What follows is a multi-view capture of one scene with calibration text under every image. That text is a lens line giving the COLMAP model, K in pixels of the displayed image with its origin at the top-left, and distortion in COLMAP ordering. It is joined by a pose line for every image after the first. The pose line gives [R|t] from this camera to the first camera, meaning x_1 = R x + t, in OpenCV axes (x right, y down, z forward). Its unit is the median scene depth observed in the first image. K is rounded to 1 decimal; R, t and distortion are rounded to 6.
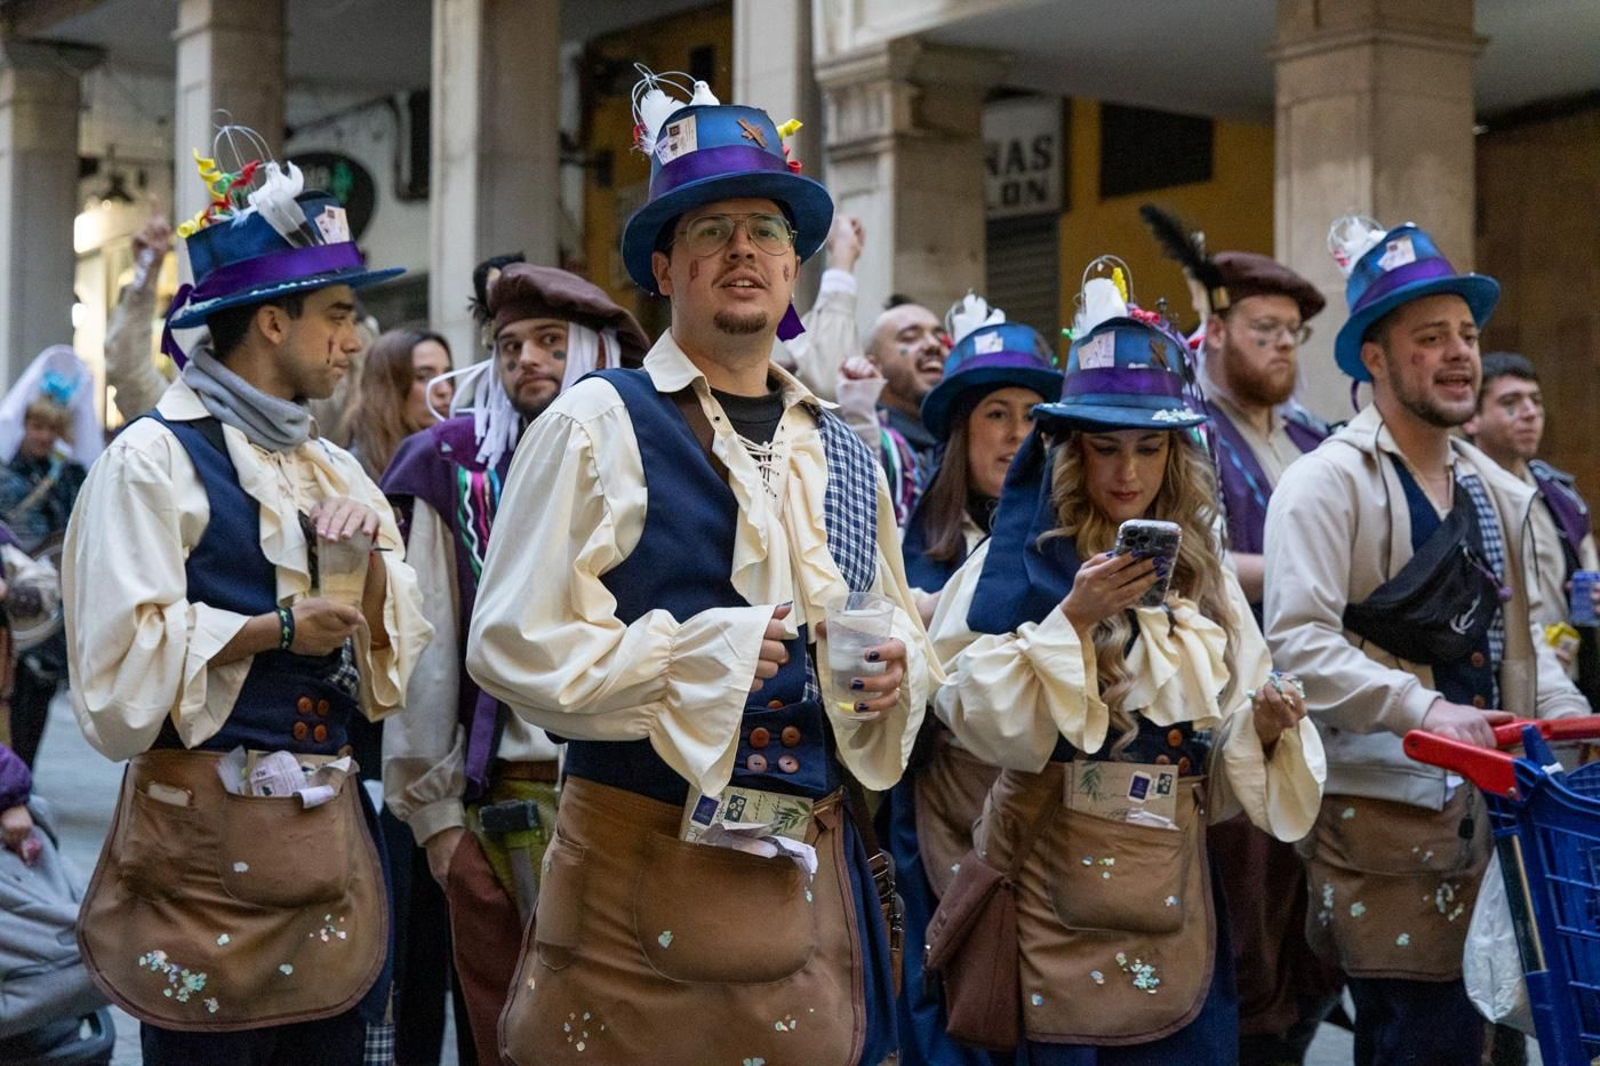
lens RADIAL K [[2977.4, 0, 815.5], [0, 2977.4, 527.5], [0, 0, 1]] dist [0.066935, 0.000000]
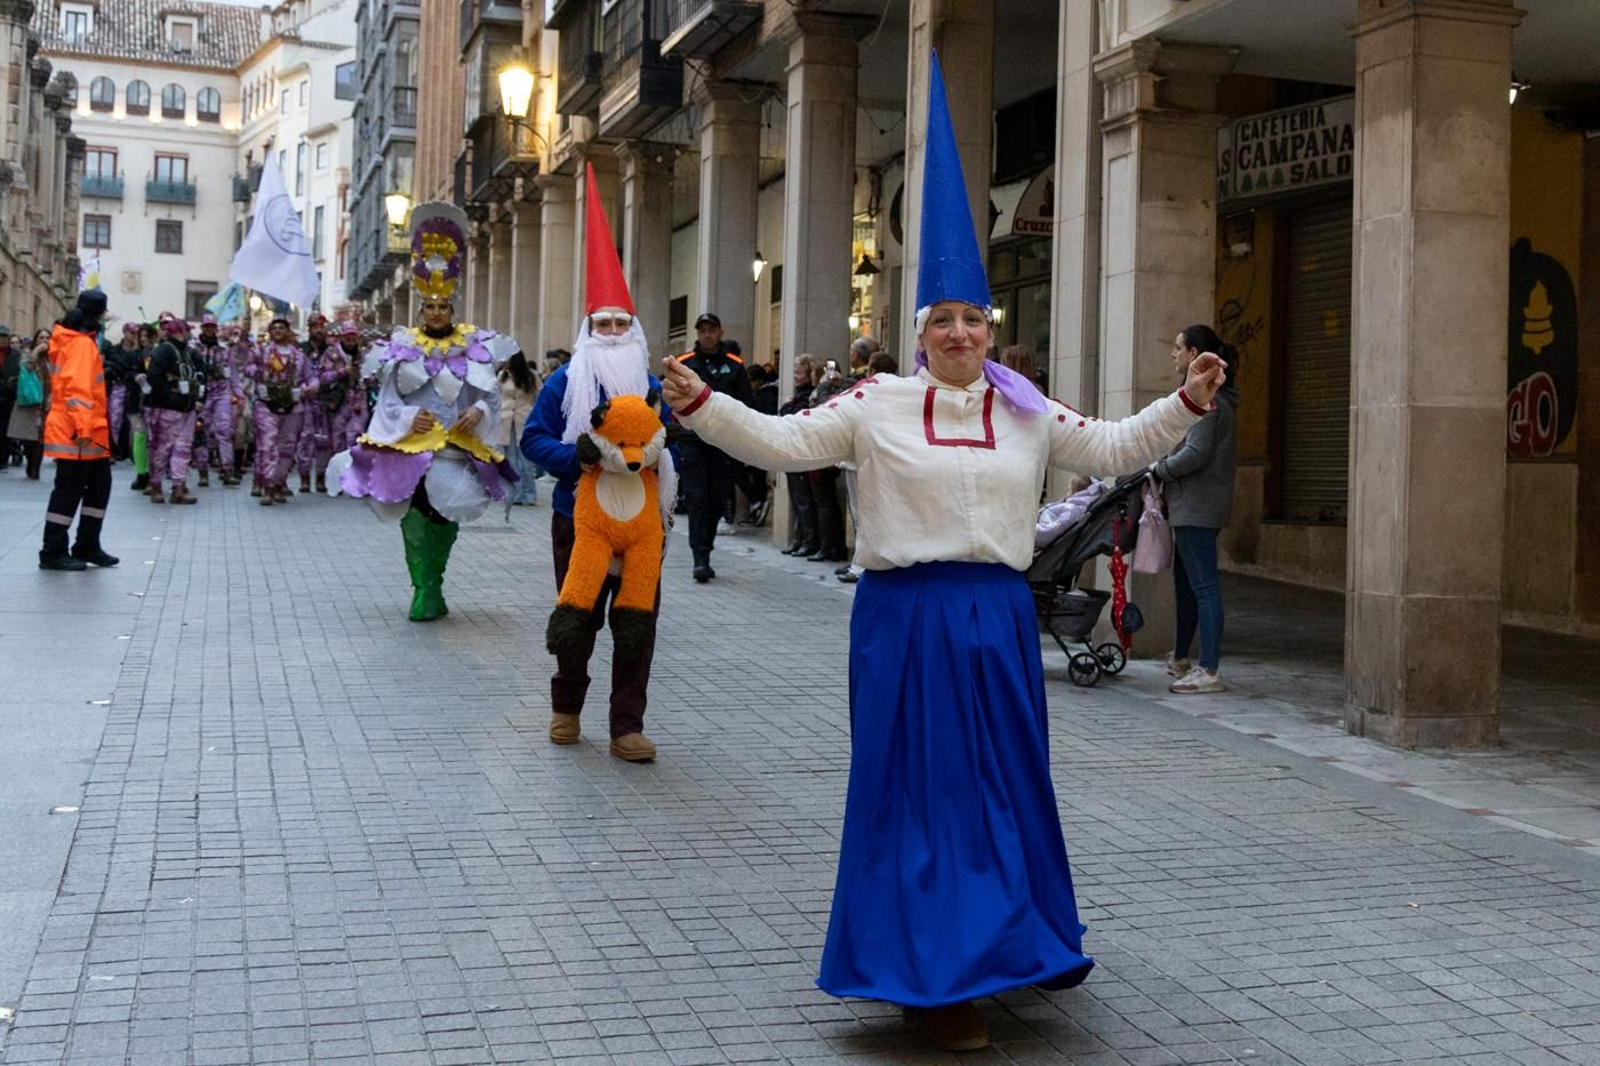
lens RADIAL K [[2056.1, 0, 948.6], [0, 2056.1, 435.1], [0, 0, 1]] dist [0.027432, 0.000000]
pose [[0.970813, 0.011644, -0.239554, 0.162792], [-0.010522, 0.999927, 0.005962, 0.006322], [0.239606, -0.003267, 0.970865, 0.098463]]
